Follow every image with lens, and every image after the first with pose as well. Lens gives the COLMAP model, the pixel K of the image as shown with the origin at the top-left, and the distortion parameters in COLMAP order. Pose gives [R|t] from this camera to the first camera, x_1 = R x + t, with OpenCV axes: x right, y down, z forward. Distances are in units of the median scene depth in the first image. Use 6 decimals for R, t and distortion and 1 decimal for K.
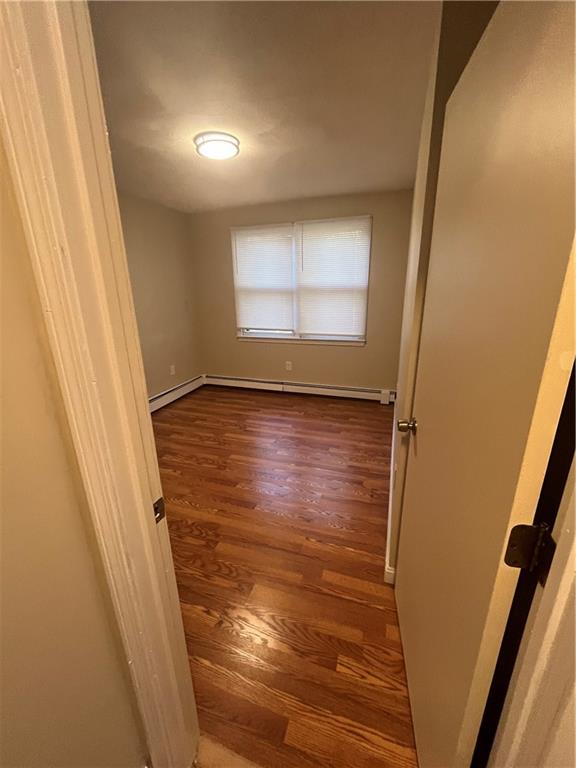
lens RADIAL K [[309.5, 0, 287.0], [0, 309.5, 387.4], [0, 0, 1]] dist [-0.001838, -0.001116]
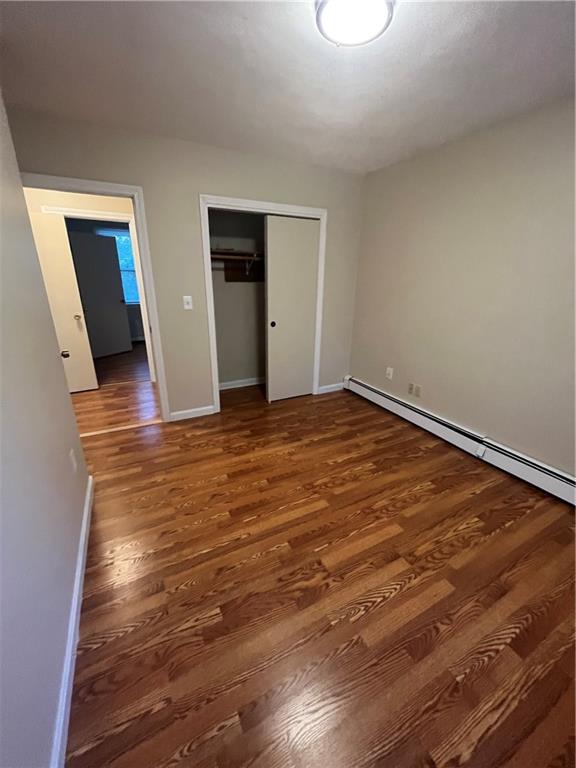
lens RADIAL K [[309.5, 0, 288.6], [0, 309.5, 385.8], [0, 0, 1]] dist [-0.001838, -0.001116]
pose [[-0.684347, 0.260388, -0.681078, 0.280999], [-0.221892, 0.815392, 0.534696, -0.344846], [0.694574, 0.517044, -0.500233, 1.067759]]
